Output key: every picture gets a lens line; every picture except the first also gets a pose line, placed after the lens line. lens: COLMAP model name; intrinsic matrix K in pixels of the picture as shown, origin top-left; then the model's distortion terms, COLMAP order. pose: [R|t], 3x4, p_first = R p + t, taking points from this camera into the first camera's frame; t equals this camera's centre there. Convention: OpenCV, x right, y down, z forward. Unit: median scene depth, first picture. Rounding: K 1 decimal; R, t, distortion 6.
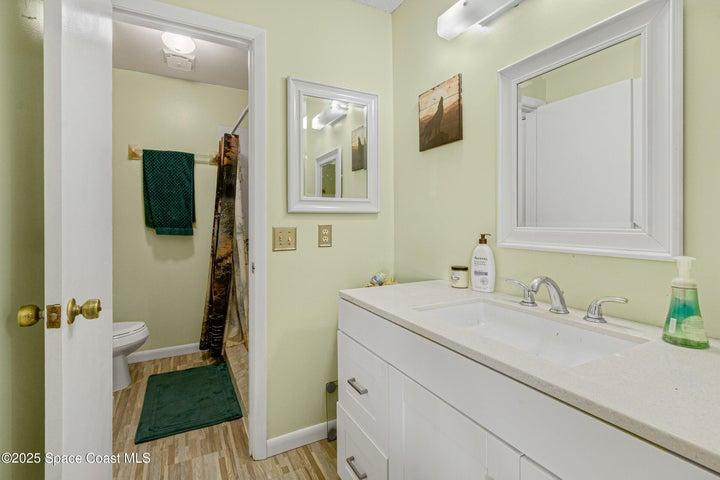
lens RADIAL K [[334.2, 0, 356.7], [0, 334.2, 226.7], [0, 0, 1]] dist [0.005564, -0.000741]
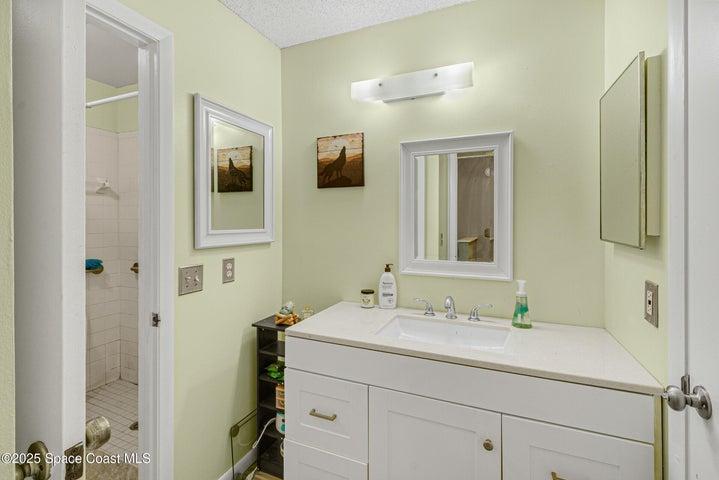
lens RADIAL K [[332.9, 0, 351.7], [0, 332.9, 226.5], [0, 0, 1]] dist [-0.001325, 0.000052]
pose [[0.775460, -0.003767, 0.631385, -0.427370], [0.002437, 0.999993, 0.002973, -0.100278], [-0.631391, -0.000766, 0.775464, 0.067557]]
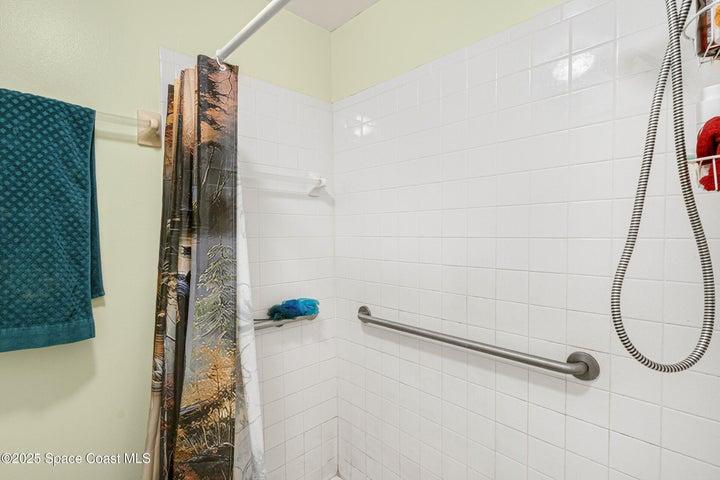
lens RADIAL K [[337.2, 0, 358.0], [0, 337.2, 243.9], [0, 0, 1]] dist [-0.000776, -0.000322]
pose [[0.955045, -0.021989, 0.295645, -0.522969], [0.019259, 0.999741, 0.012143, -0.118409], [-0.295835, -0.005903, 0.955221, 0.918993]]
